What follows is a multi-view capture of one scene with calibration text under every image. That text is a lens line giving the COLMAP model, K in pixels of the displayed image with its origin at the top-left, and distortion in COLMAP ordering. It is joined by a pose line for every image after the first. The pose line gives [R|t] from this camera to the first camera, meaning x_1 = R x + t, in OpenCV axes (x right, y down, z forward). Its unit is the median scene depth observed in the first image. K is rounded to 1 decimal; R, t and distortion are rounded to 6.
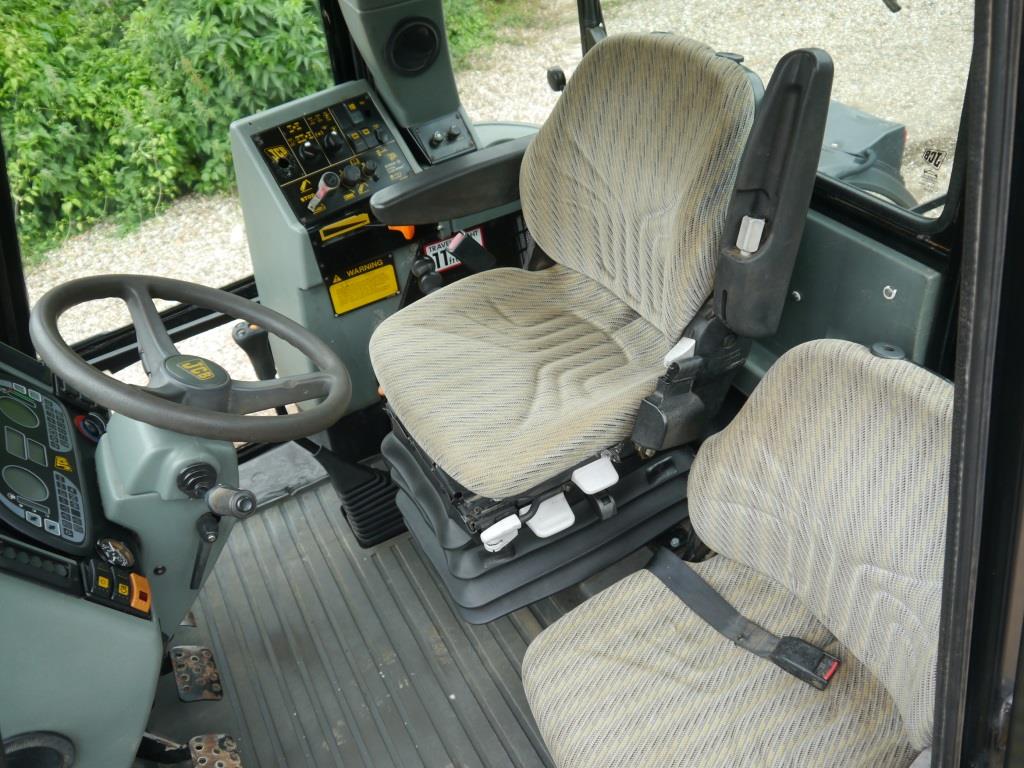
lens RADIAL K [[828.8, 0, 510.3], [0, 828.8, 408.6], [0, 0, 1]] dist [-0.009341, -0.004608]
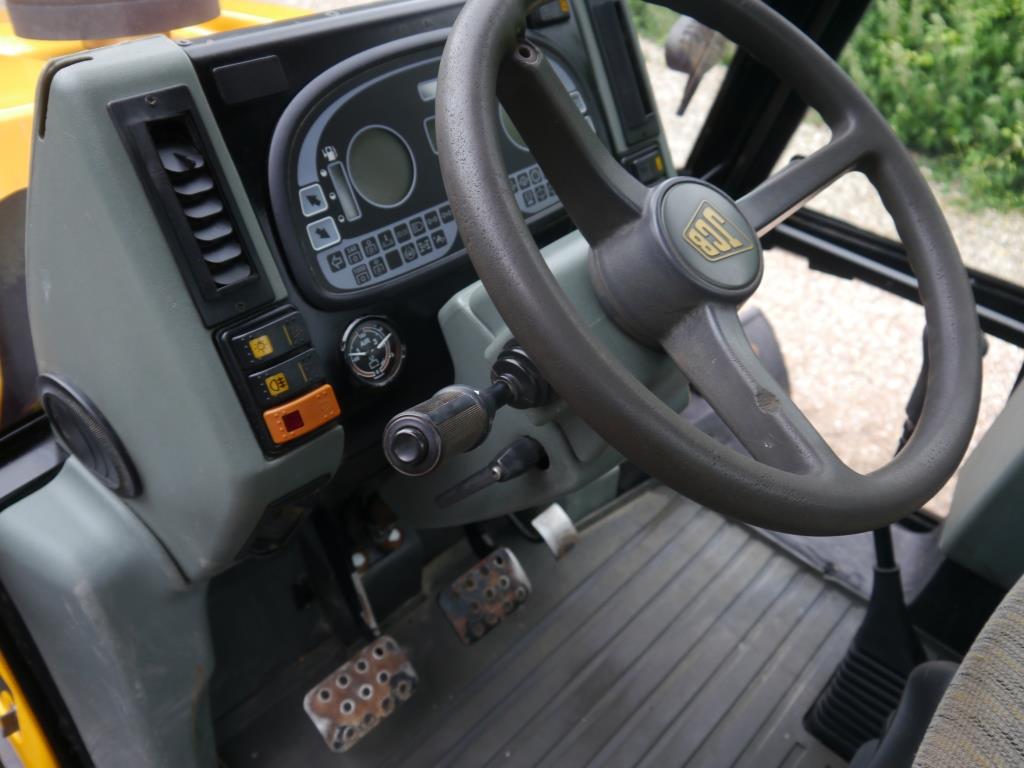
lens RADIAL K [[828.8, 0, 510.3], [0, 828.8, 408.6], [0, 0, 1]] dist [-0.009341, -0.004608]
pose [[0.315479, 0.706522, -0.633483, -0.034693], [-0.691553, 0.628307, 0.356350, -0.057142], [0.649790, 0.325666, 0.686815, 0.507783]]
